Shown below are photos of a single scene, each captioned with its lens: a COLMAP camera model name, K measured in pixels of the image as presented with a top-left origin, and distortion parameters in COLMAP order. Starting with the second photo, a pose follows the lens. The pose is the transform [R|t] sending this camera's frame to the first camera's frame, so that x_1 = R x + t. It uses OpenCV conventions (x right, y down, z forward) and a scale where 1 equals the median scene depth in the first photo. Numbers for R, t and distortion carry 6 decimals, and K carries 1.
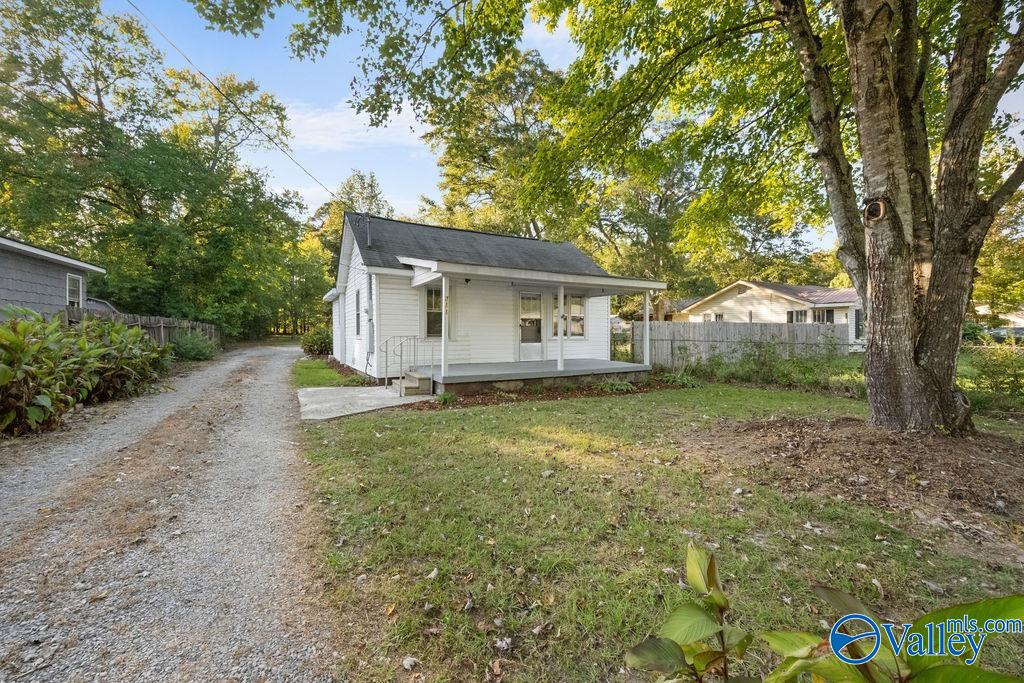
lens RADIAL K [[407.2, 0, 514.4], [0, 407.2, 338.0], [0, 0, 1]] dist [-0.000525, -0.000042]
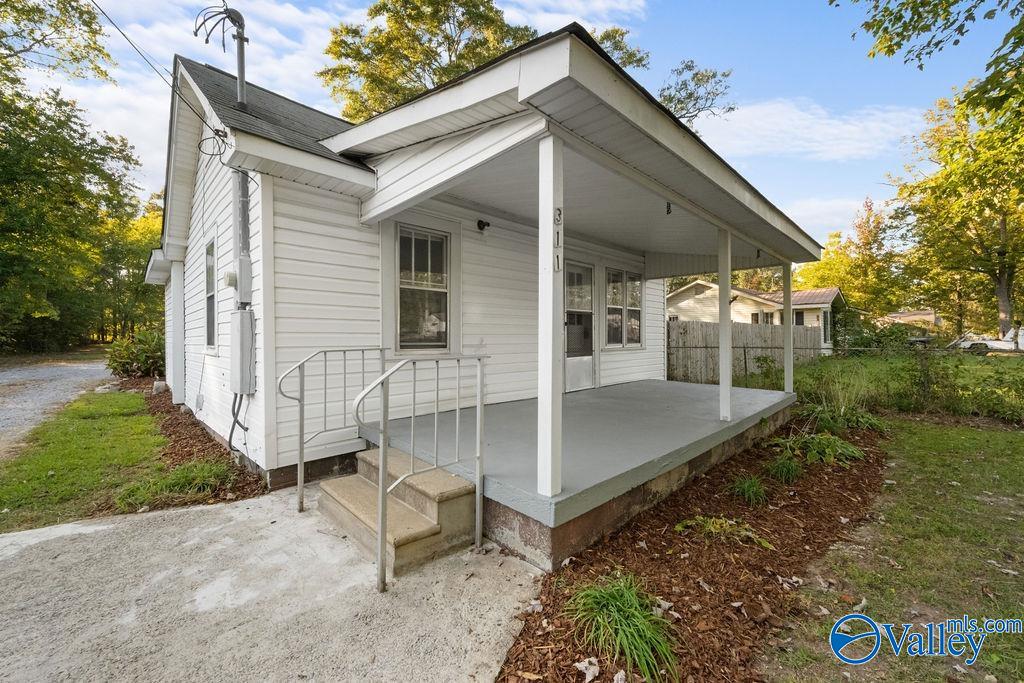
lens RADIAL K [[407.2, 0, 508.7], [0, 407.2, 337.6], [0, 0, 1]] dist [-0.000525, -0.000042]
pose [[0.970363, -0.005806, 0.241581, -0.181784], [0.009534, 0.999853, -0.014266, -0.006534], [-0.241463, 0.016146, 0.970276, 0.504422]]
